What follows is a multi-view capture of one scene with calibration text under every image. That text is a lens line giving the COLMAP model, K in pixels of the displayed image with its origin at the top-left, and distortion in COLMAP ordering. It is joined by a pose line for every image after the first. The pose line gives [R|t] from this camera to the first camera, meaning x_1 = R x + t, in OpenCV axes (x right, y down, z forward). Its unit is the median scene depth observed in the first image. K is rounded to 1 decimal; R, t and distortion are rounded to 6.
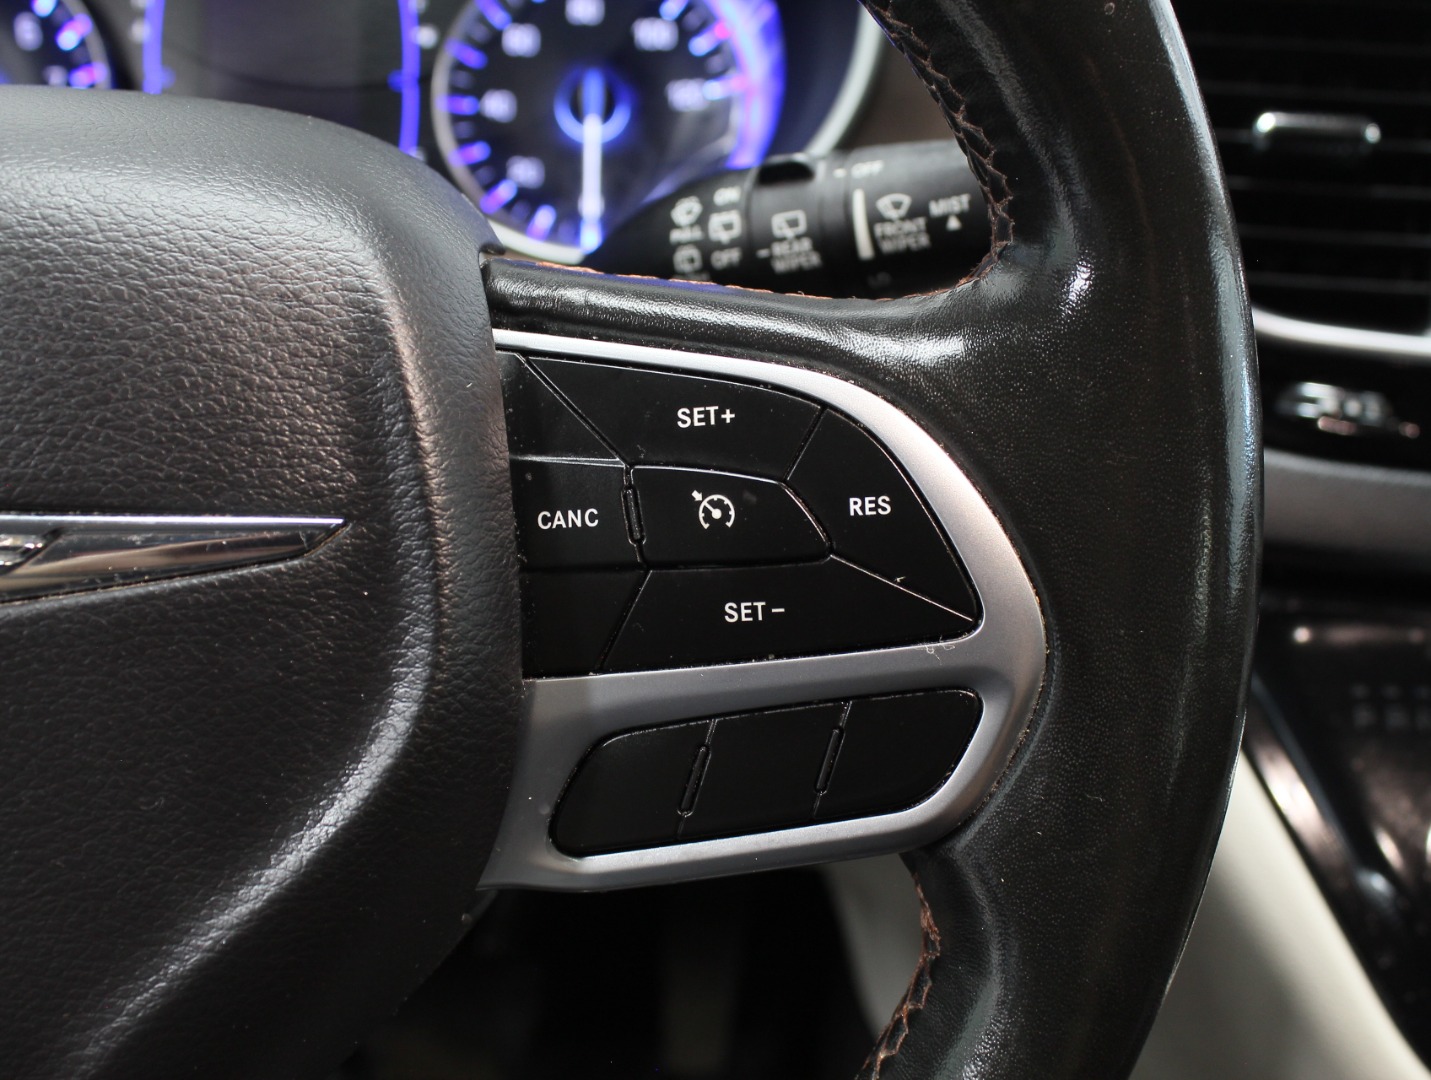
lens RADIAL K [[1712.8, 0, 715.5], [0, 1712.8, 540.0], [0, 0, 1]] dist [-0.128075, 0.173744]
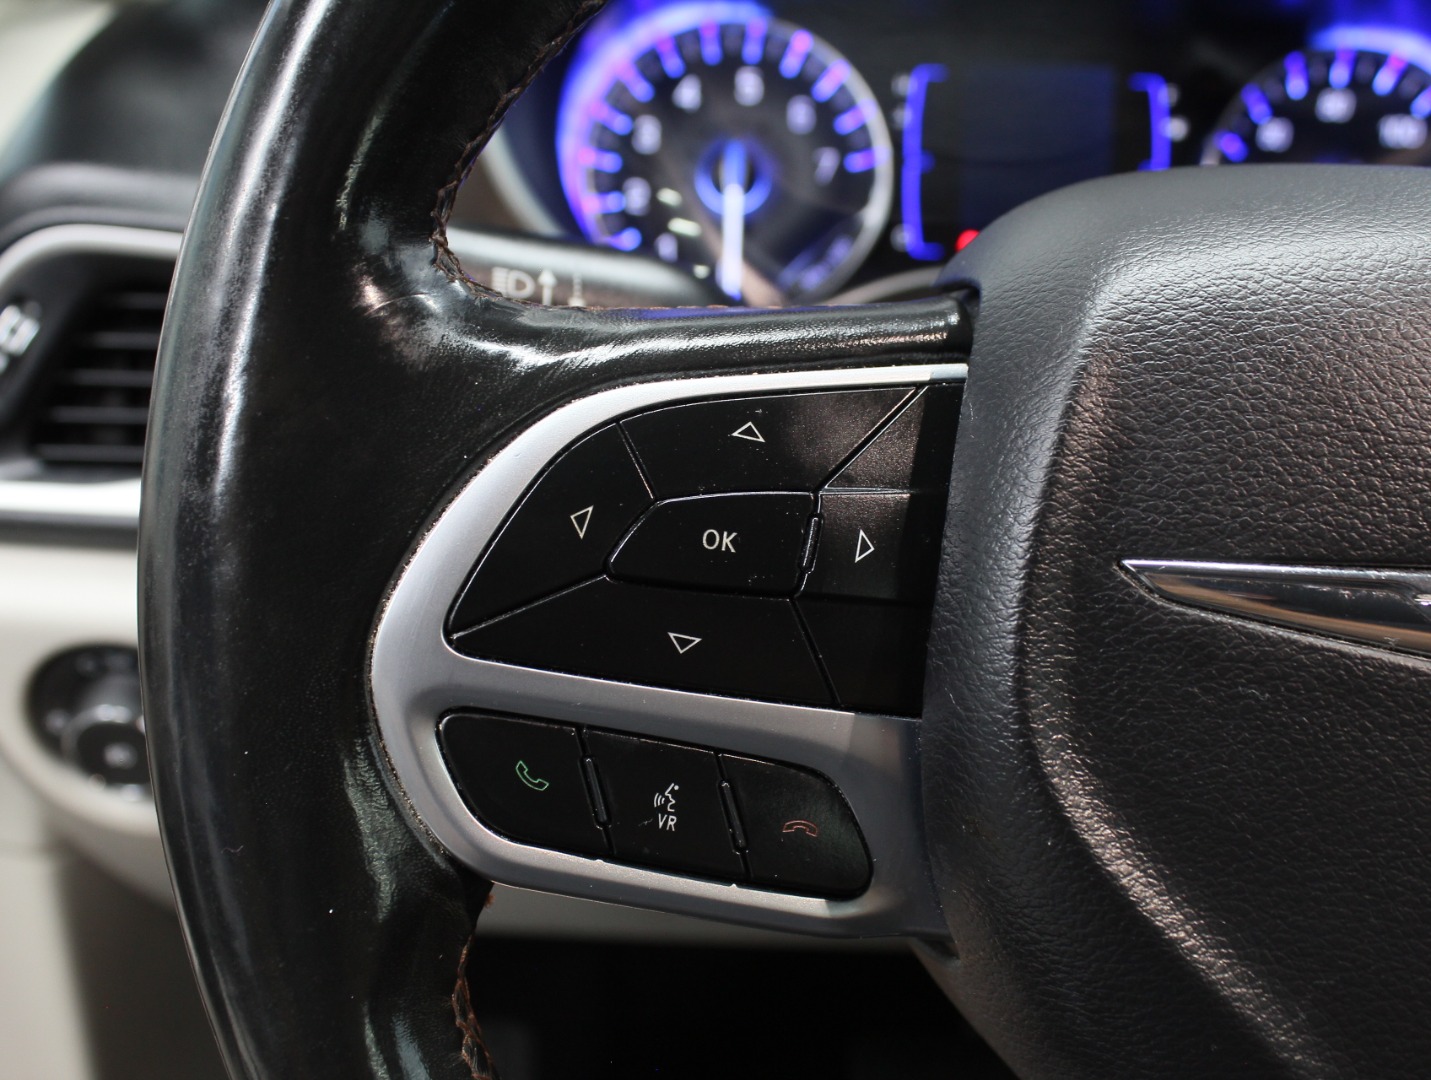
lens RADIAL K [[1712.8, 0, 715.5], [0, 1712.8, 540.0], [0, 0, 1]] dist [-0.128075, 0.173744]
pose [[0.997626, 0.020930, -0.065601, -0.918930], [-0.024377, 0.998339, -0.052197, 0.024297], [0.064400, 0.053673, 0.996480, -0.049283]]
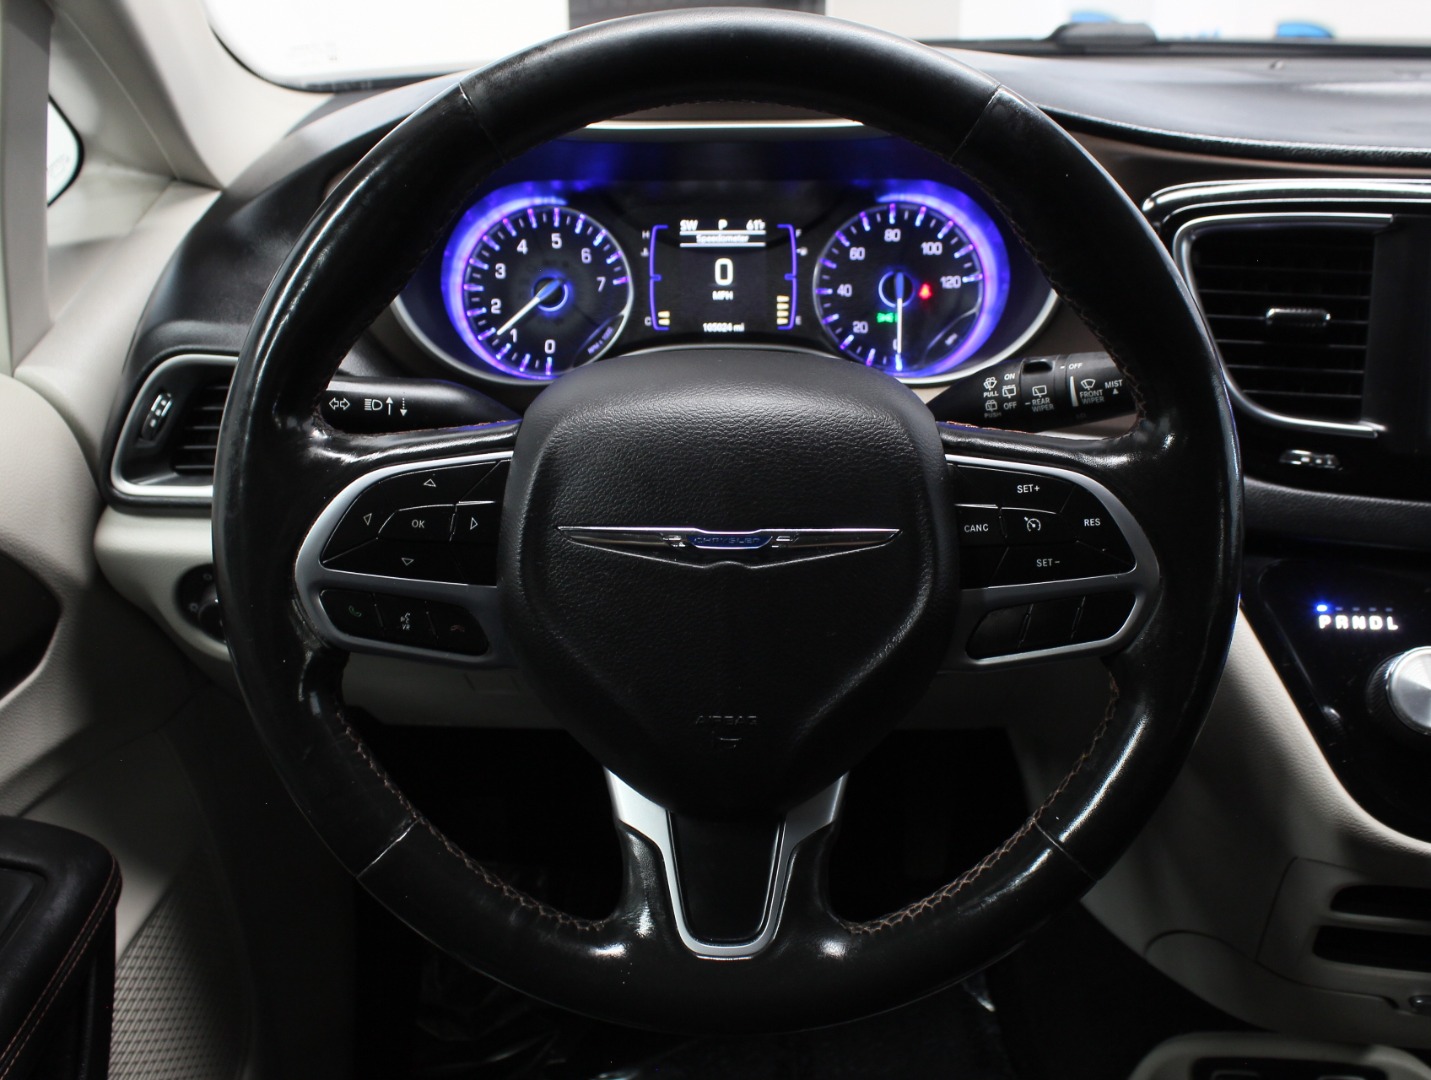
lens RADIAL K [[1480.2, 0, 715.5], [0, 1480.2, 540.0], [0, 0, 1]] dist [-0.167562, 0.177914]
pose [[0.995118, -0.008122, -0.098355, -0.275310], [0.008903, 0.999932, 0.007505, -0.015237], [0.098287, -0.008344, 0.995123, -1.353453]]
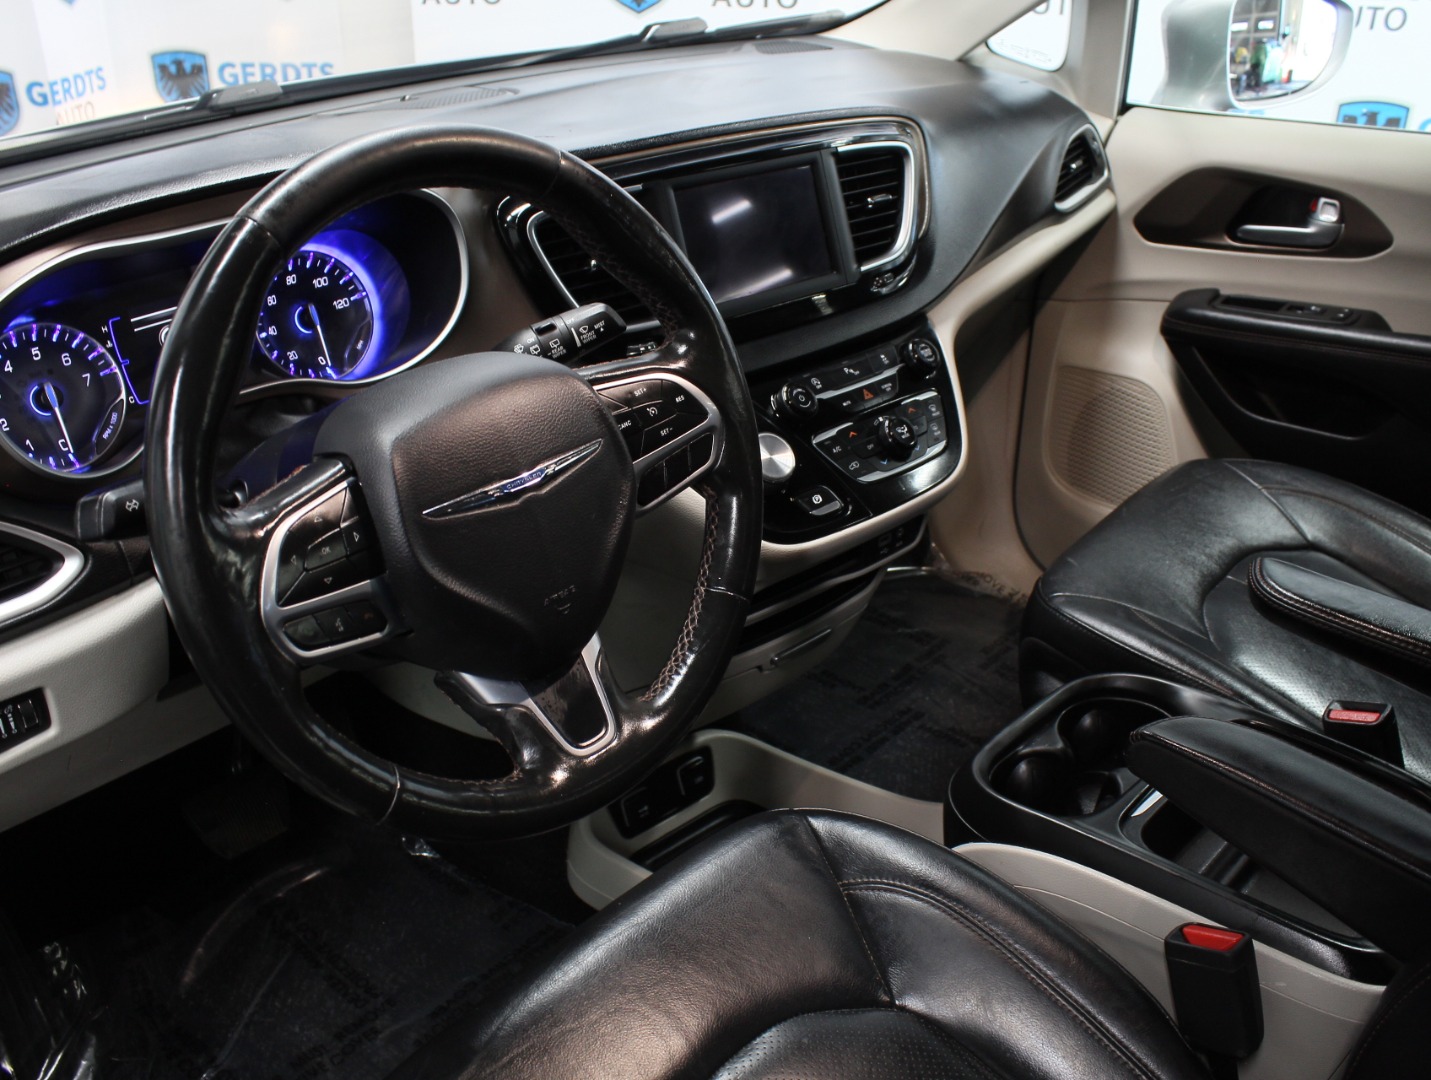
lens RADIAL K [[1335.0, 0, 715.5], [0, 1335.0, 540.0], [0, 0, 1]] dist [-0.168977, 0.158003]
pose [[0.721344, -0.365968, 0.587989, -2.007287], [0.330368, 0.927993, 0.172294, -0.251334], [-0.608704, 0.069969, 0.790306, -1.723976]]
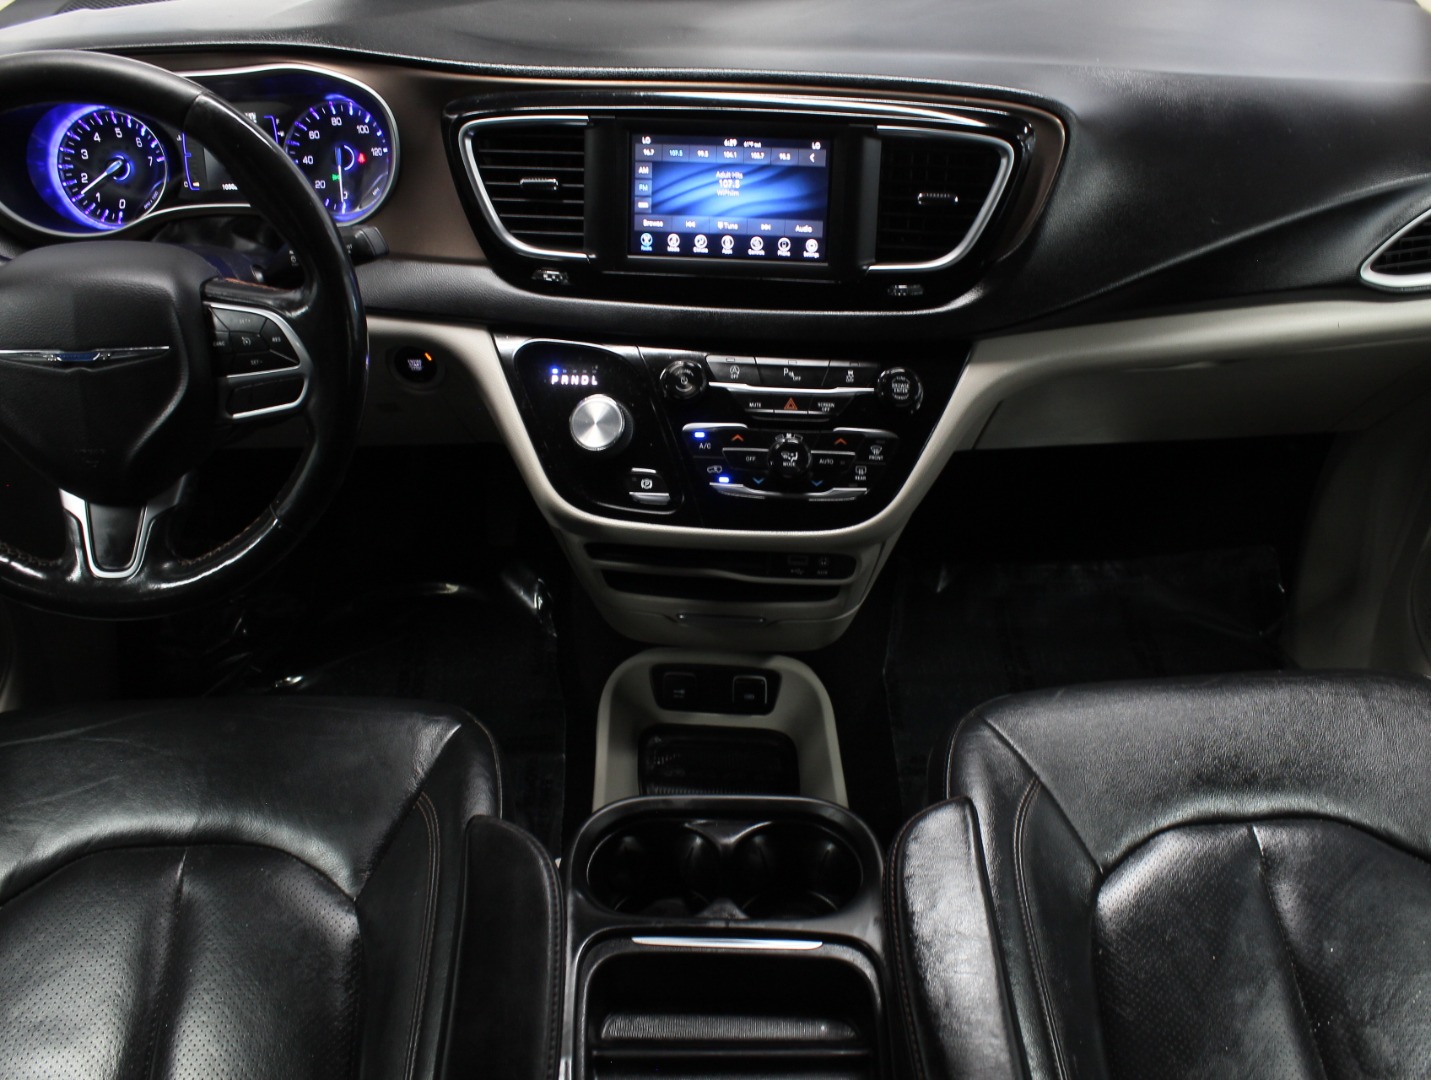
lens RADIAL K [[1335.0, 0, 715.5], [0, 1335.0, 540.0], [0, 0, 1]] dist [-0.168977, 0.158003]
pose [[0.996903, -0.004939, -0.078490, 1.643848], [0.021962, 0.975804, 0.217542, -0.248700], [0.075517, -0.218592, 0.972890, -2.657149]]
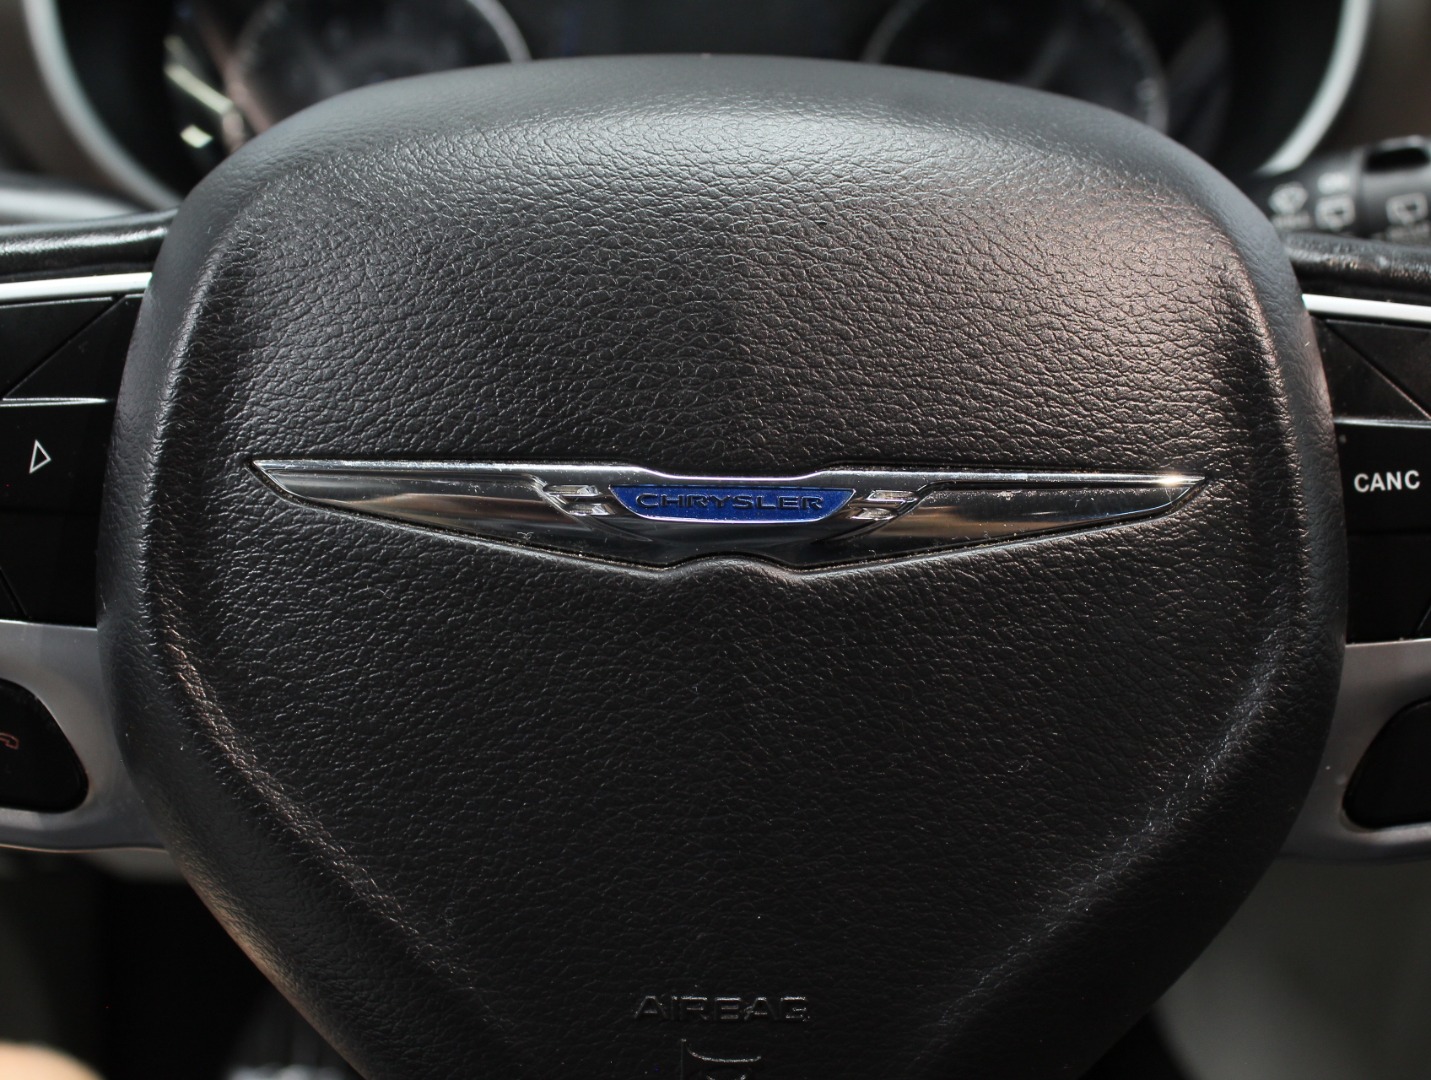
lens RADIAL K [[1712.8, 0, 715.5], [0, 1712.8, 540.0], [0, 0, 1]] dist [-0.128075, 0.173744]
pose [[0.997524, -0.003216, -0.070259, -0.424538], [0.001107, 0.999548, -0.030035, 0.052898], [0.070324, 0.029882, 0.997077, 0.003514]]
